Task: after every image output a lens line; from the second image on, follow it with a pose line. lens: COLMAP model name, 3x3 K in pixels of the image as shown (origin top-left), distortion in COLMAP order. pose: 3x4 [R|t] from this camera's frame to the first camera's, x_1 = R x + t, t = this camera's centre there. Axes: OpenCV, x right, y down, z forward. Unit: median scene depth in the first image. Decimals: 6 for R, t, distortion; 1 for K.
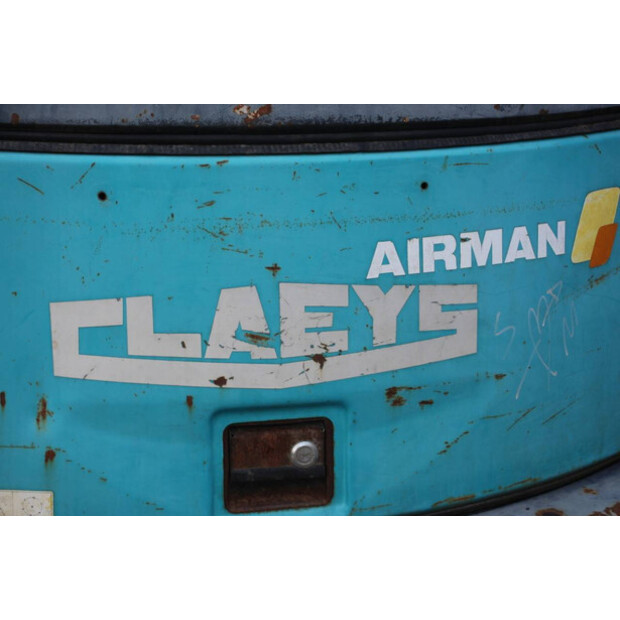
lens RADIAL K [[1116.6, 0, 311.9], [0, 1116.6, 308.7], [0, 0, 1]] dist [0.191246, 0.000000]
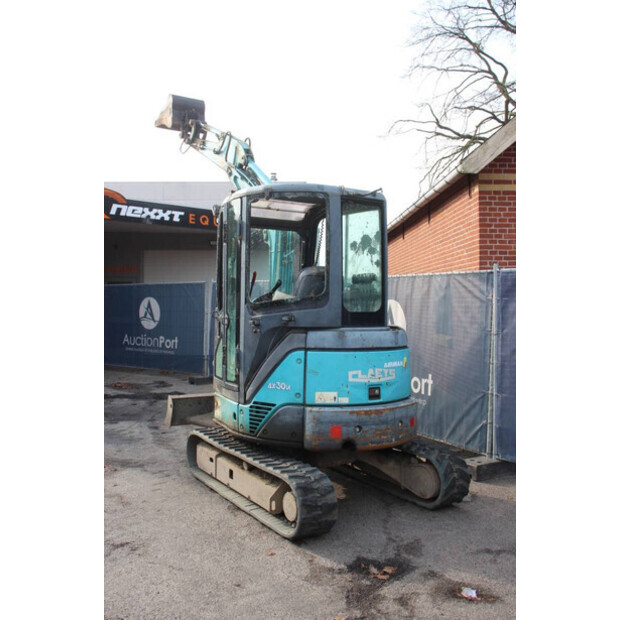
lens RADIAL K [[595.8, 0, 310.0], [0, 595.8, 307.5], [0, 0, 1]] dist [-0.064834, 0.000000]
pose [[0.940681, 0.008005, 0.339197, -1.767312], [0.078091, 0.967774, -0.239406, 0.497560], [-0.330183, 0.251692, 0.909742, -2.561875]]
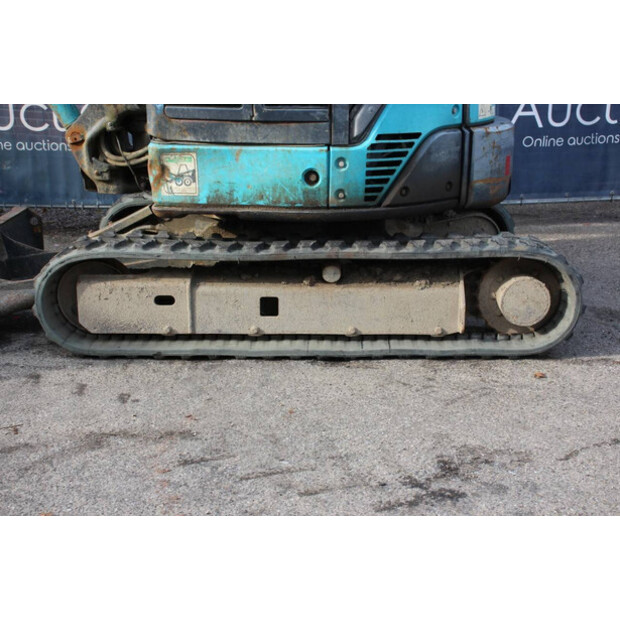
lens RADIAL K [[924.0, 0, 309.5], [0, 924.0, 308.7], [0, 0, 1]] dist [0.218670, 0.000000]
pose [[0.219017, -0.265300, 0.938961, -3.818037], [0.256687, 0.944094, 0.206877, -0.026236], [-0.941352, 0.195709, 0.274872, 0.834286]]
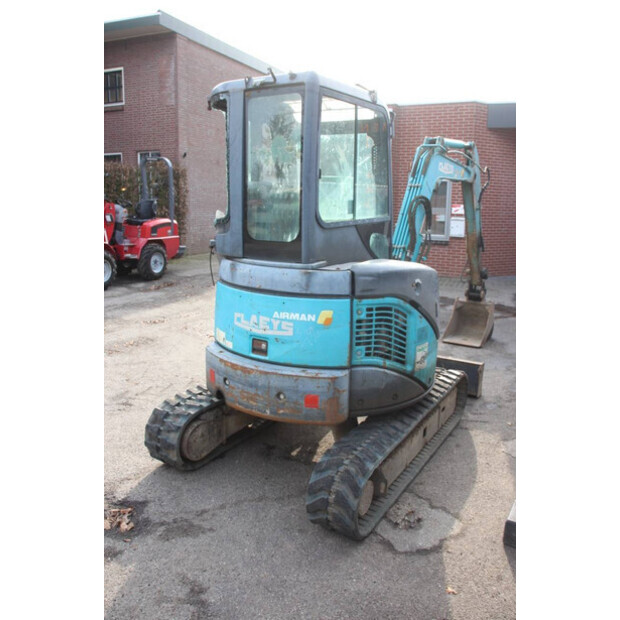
lens RADIAL K [[516.5, 0, 325.8], [0, 516.5, 308.5], [0, 0, 1]] dist [-0.119529, 0.012253]
pose [[0.733517, 0.159975, -0.660576, 1.946798], [-0.196187, 0.980371, 0.019571, -0.173991], [0.650741, 0.115241, 0.750504, -0.784212]]
